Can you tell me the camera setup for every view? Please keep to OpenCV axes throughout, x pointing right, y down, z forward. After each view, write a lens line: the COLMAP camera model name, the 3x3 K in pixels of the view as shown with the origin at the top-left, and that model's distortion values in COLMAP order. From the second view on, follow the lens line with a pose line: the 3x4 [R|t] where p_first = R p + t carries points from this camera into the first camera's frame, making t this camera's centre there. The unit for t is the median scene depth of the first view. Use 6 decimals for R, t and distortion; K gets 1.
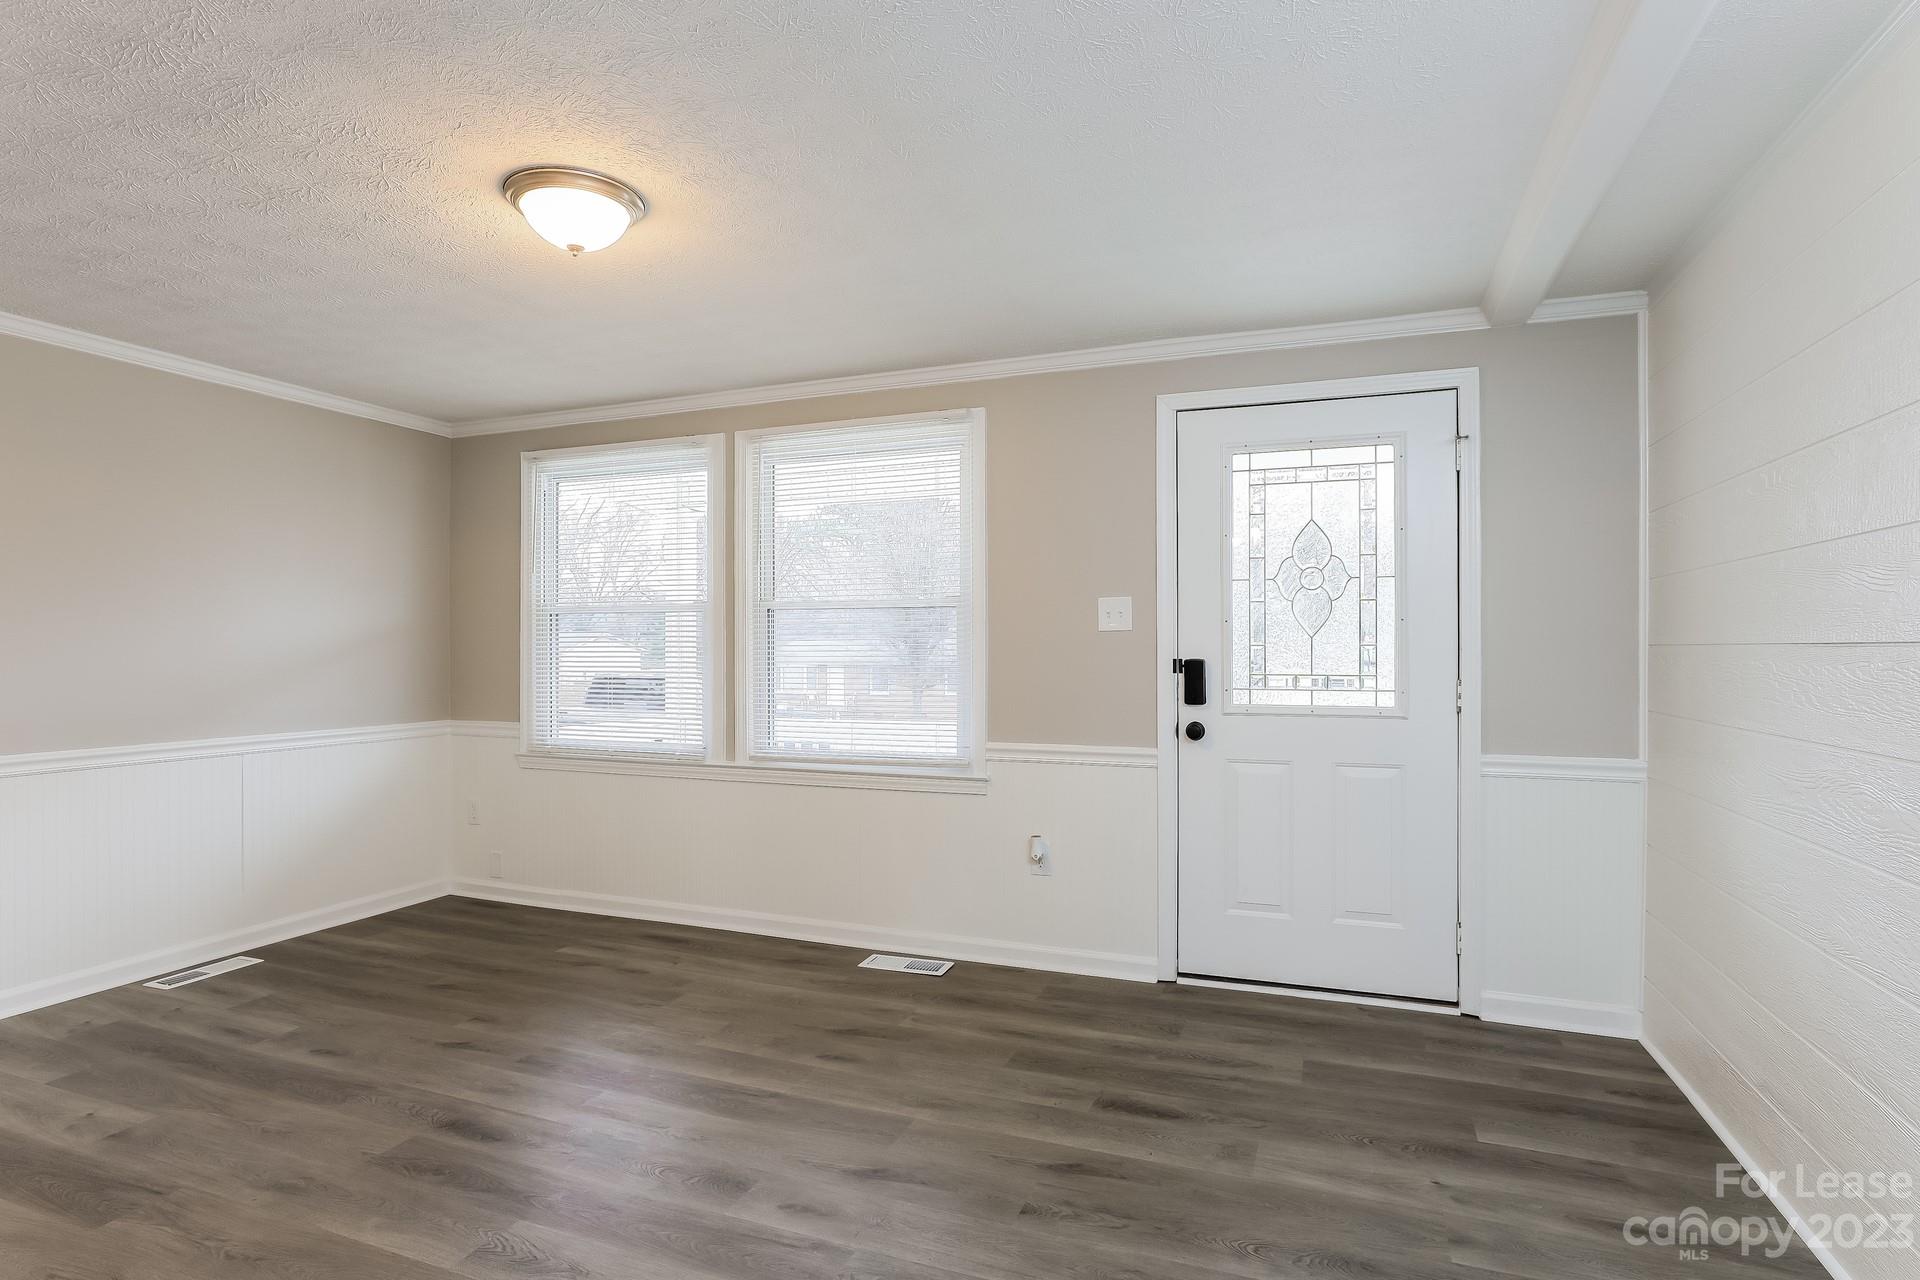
lens RADIAL K [[994.2, 0, 956.5], [0, 994.2, 635.4], [0, 0, 1]] dist [-0.026092, 0.001809]
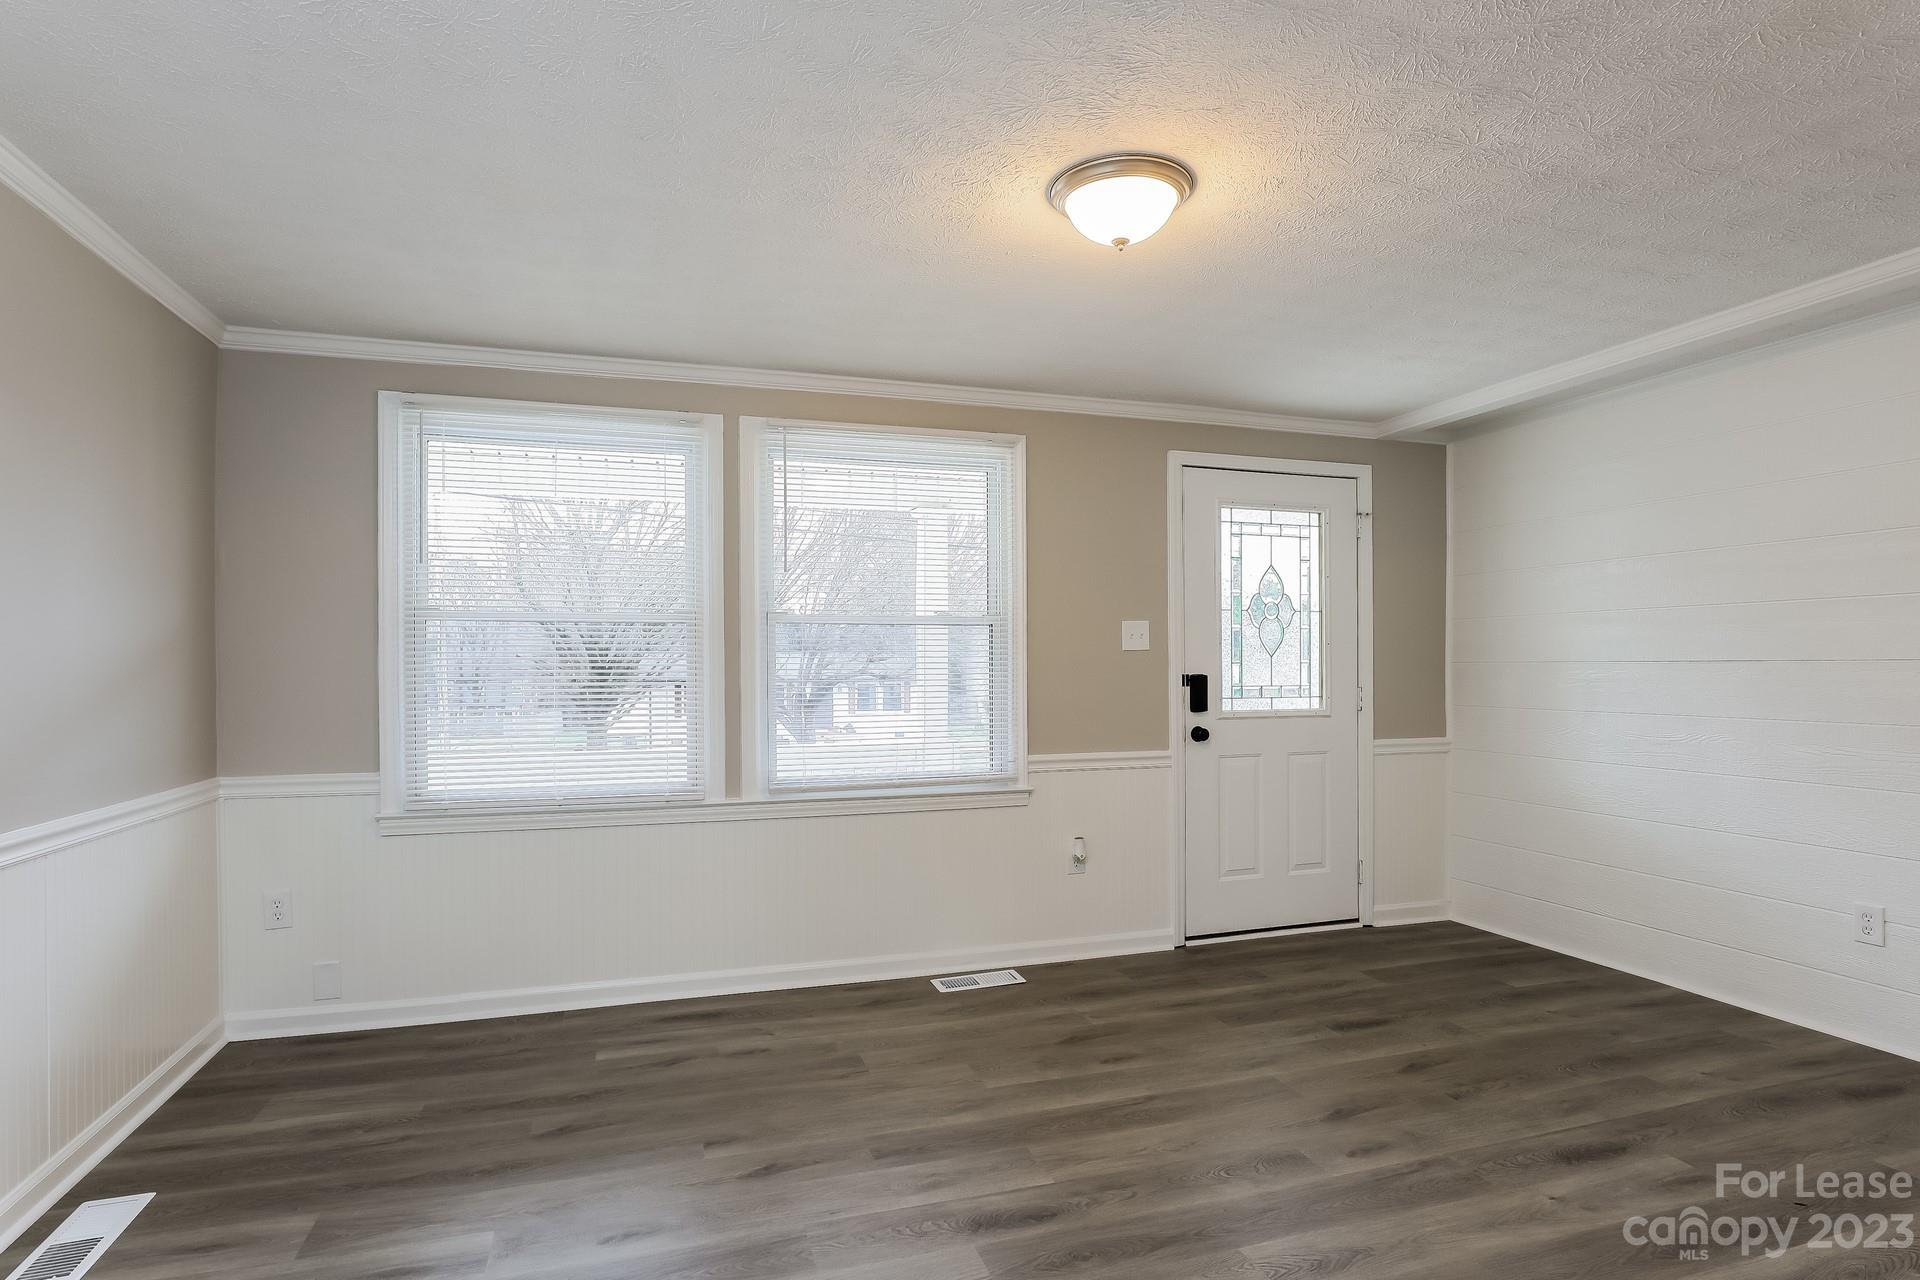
lens RADIAL K [[994.2, 0, 996.2], [0, 994.2, 661.0], [0, 0, 1]] dist [-0.026092, 0.001809]
pose [[0.768806, 0.001165, 0.639481, -0.725417], [-0.005567, 0.999973, 0.004871, 0.003195], [-0.639458, -0.007305, 0.768791, 0.232479]]
